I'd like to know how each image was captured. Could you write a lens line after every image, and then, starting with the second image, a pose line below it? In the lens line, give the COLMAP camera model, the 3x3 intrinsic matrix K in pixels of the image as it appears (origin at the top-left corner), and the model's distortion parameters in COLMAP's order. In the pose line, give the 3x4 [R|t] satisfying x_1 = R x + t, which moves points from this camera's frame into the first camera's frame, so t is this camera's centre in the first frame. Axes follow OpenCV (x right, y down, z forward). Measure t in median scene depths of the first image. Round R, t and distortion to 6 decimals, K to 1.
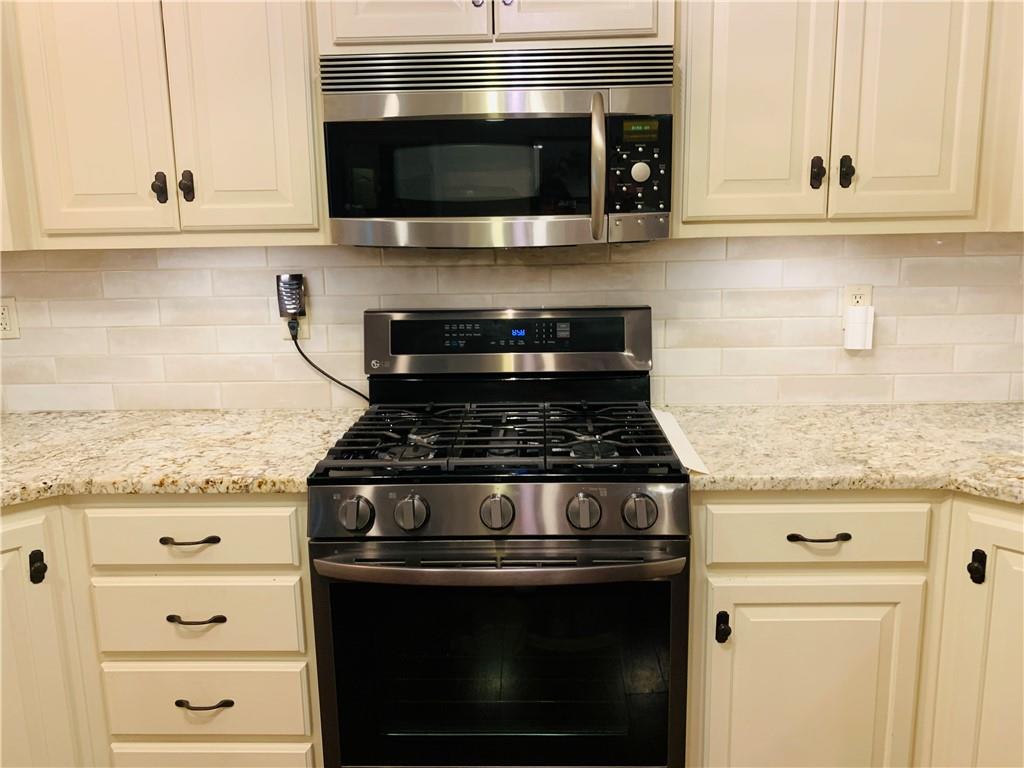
lens RADIAL K [[782.0, 0, 523.2], [0, 782.0, 373.5], [0, 0, 1]] dist [0.047523, -0.067975]
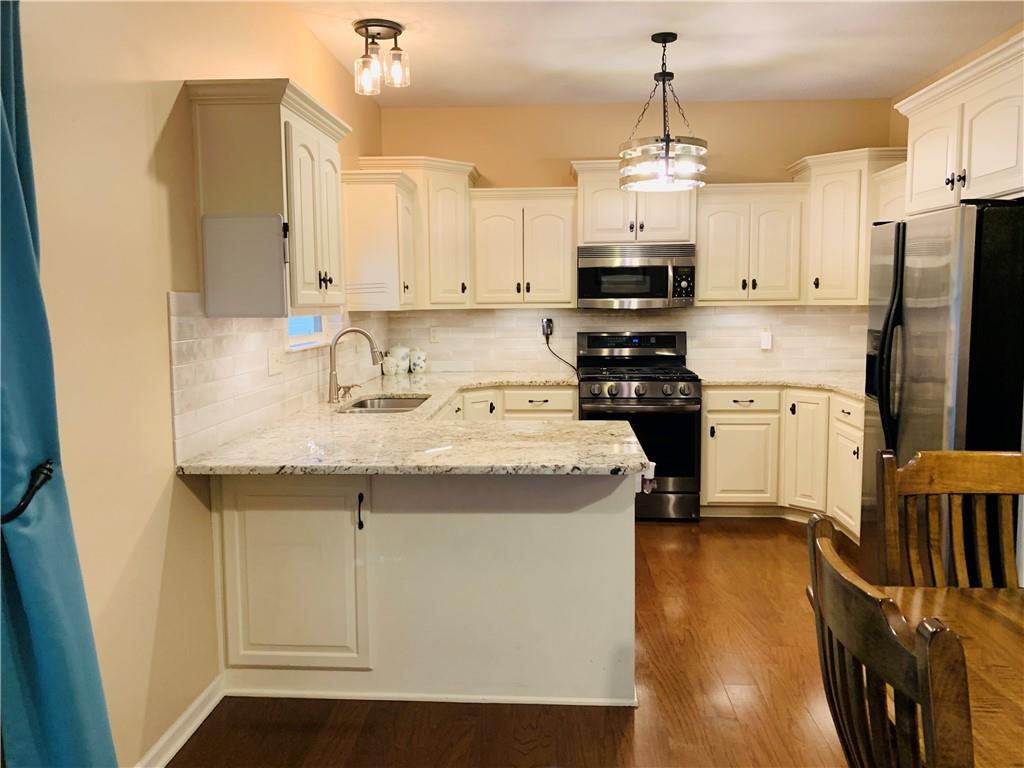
lens RADIAL K [[782.0, 0, 510.9], [0, 782.0, 367.0], [0, 0, 1]] dist [0.047523, -0.067975]
pose [[0.999433, 0.012561, -0.031238, -0.398050], [-0.015433, 0.995504, -0.093456, 0.333988], [0.029923, 0.093886, 0.995133, -1.894199]]
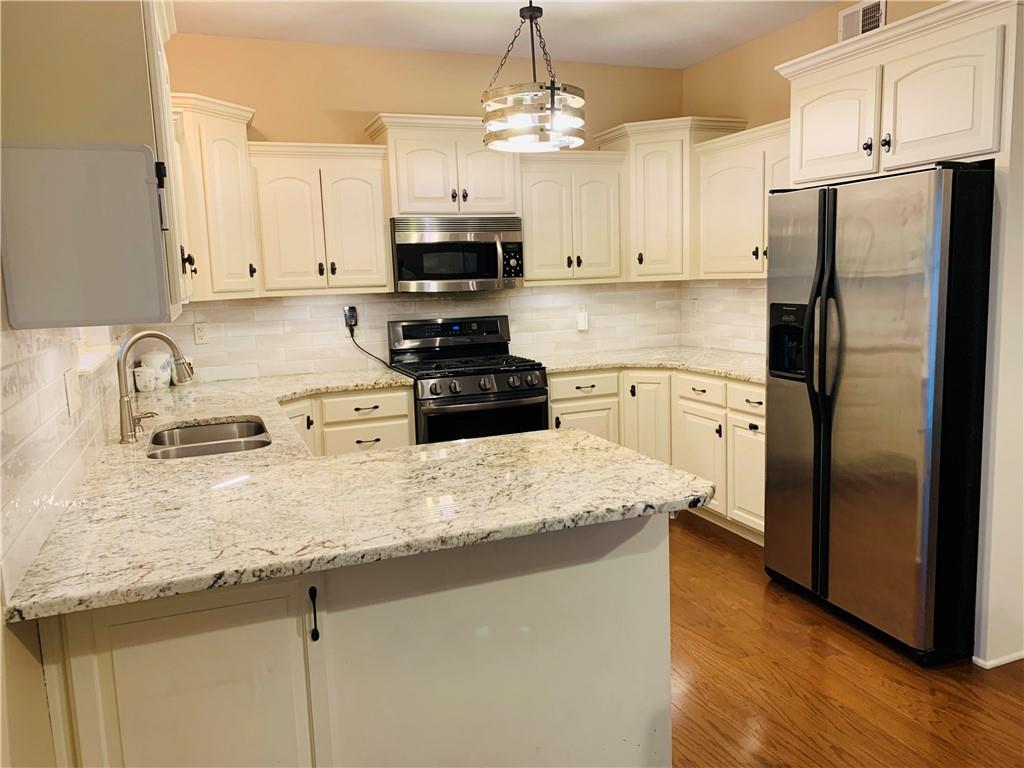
lens RADIAL K [[782.0, 0, 510.6], [0, 782.0, 383.6], [0, 0, 1]] dist [0.047523, -0.067975]
pose [[0.918782, -0.069063, 0.388677, -0.887181], [0.089331, 0.995411, -0.034295, 0.237888], [-0.384525, 0.066231, 0.920736, -1.378801]]
